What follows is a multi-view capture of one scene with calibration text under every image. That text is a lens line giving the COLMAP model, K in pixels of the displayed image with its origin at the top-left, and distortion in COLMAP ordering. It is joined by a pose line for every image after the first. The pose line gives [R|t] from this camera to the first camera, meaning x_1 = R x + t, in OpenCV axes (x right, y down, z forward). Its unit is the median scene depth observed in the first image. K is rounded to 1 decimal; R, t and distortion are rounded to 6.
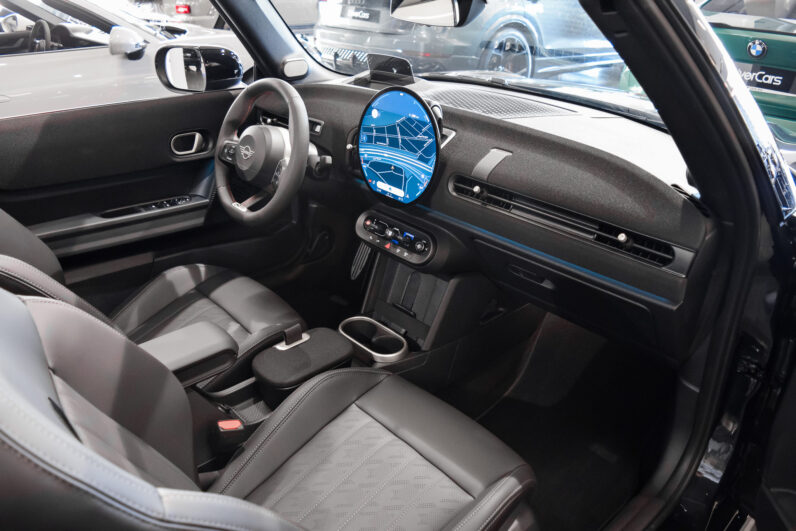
lens RADIAL K [[622.7, 0, 398.0], [0, 622.7, 265.5], [0, 0, 1]] dist [-0.089634, 0.004404]
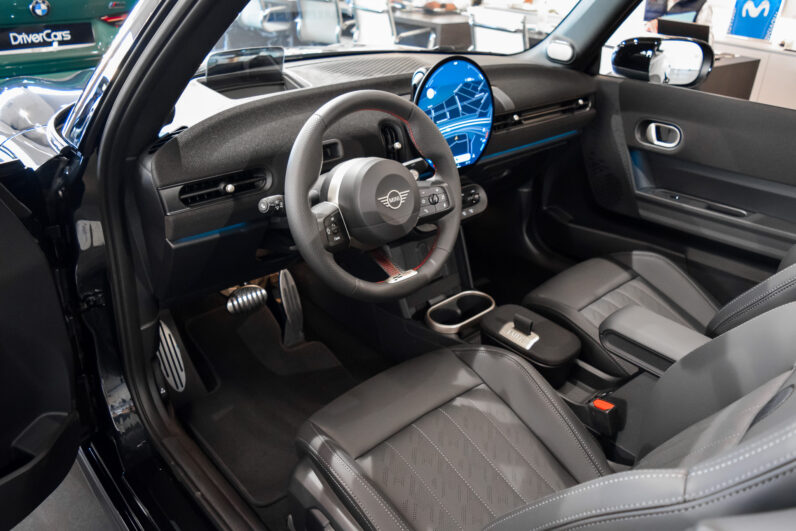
lens RADIAL K [[622.7, 0, 398.0], [0, 622.7, 265.5], [0, 0, 1]] dist [-0.089634, 0.004404]
pose [[-0.021720, -0.474035, 0.880238, -1.006424], [0.406763, 0.800089, 0.440909, -0.483189], [-0.913275, 0.367625, 0.175442, 1.010593]]
